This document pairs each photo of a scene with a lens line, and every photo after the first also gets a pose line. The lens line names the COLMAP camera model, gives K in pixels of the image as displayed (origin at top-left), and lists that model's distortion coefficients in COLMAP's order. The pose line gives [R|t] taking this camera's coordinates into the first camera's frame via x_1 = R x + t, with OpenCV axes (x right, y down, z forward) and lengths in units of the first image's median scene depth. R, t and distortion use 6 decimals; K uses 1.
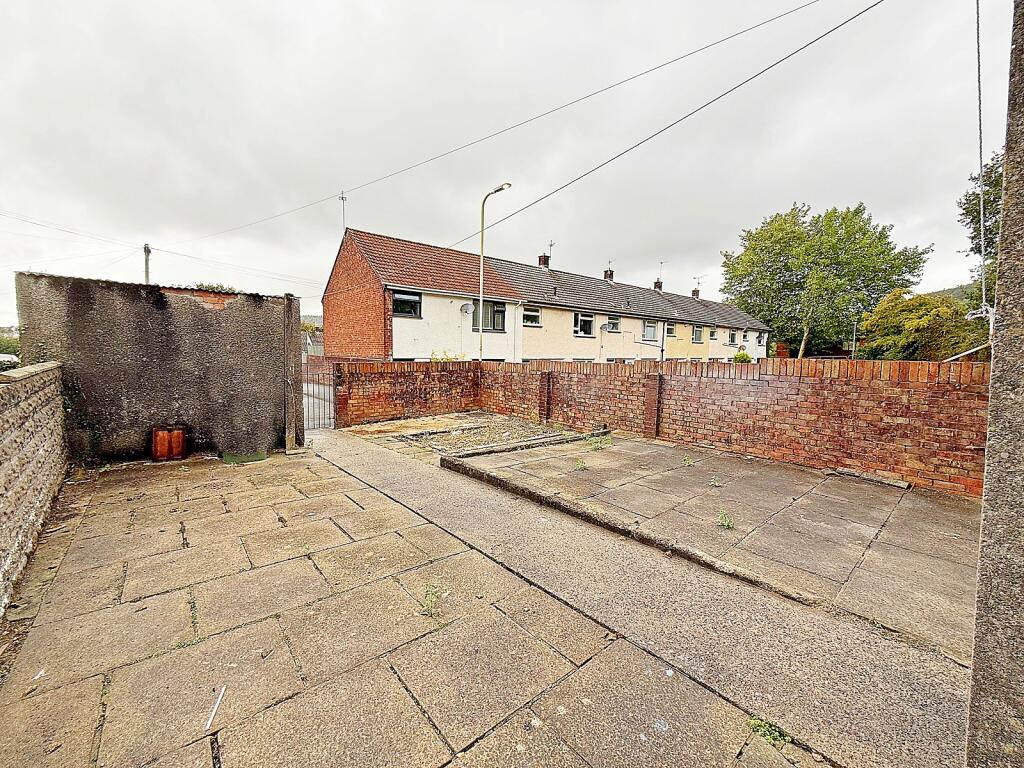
lens RADIAL K [[419.4, 0, 519.2], [0, 419.4, 384.4], [0, 0, 1]] dist [-0.000395, 0.000180]
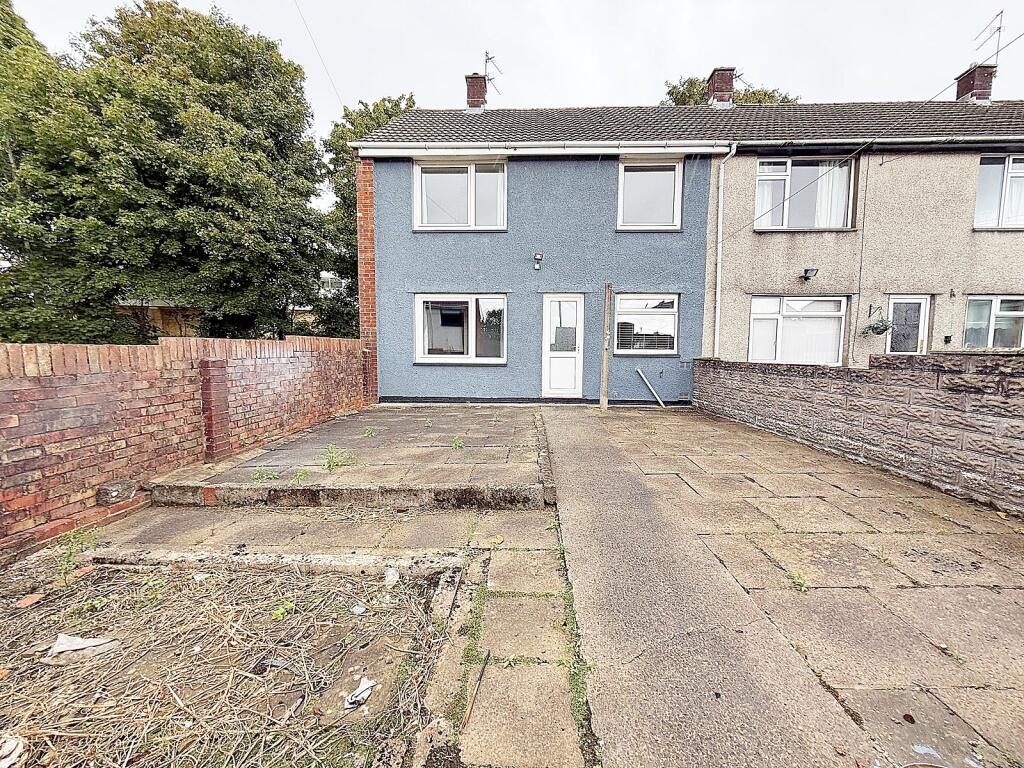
lens RADIAL K [[419.4, 0, 519.2], [0, 419.4, 384.4], [0, 0, 1]] dist [-0.000395, 0.000180]
pose [[-0.740961, -0.073040, 0.667565, -0.472156], [0.039507, 0.987605, 0.151907, -0.069420], [-0.670385, 0.138930, -0.728891, 1.237815]]
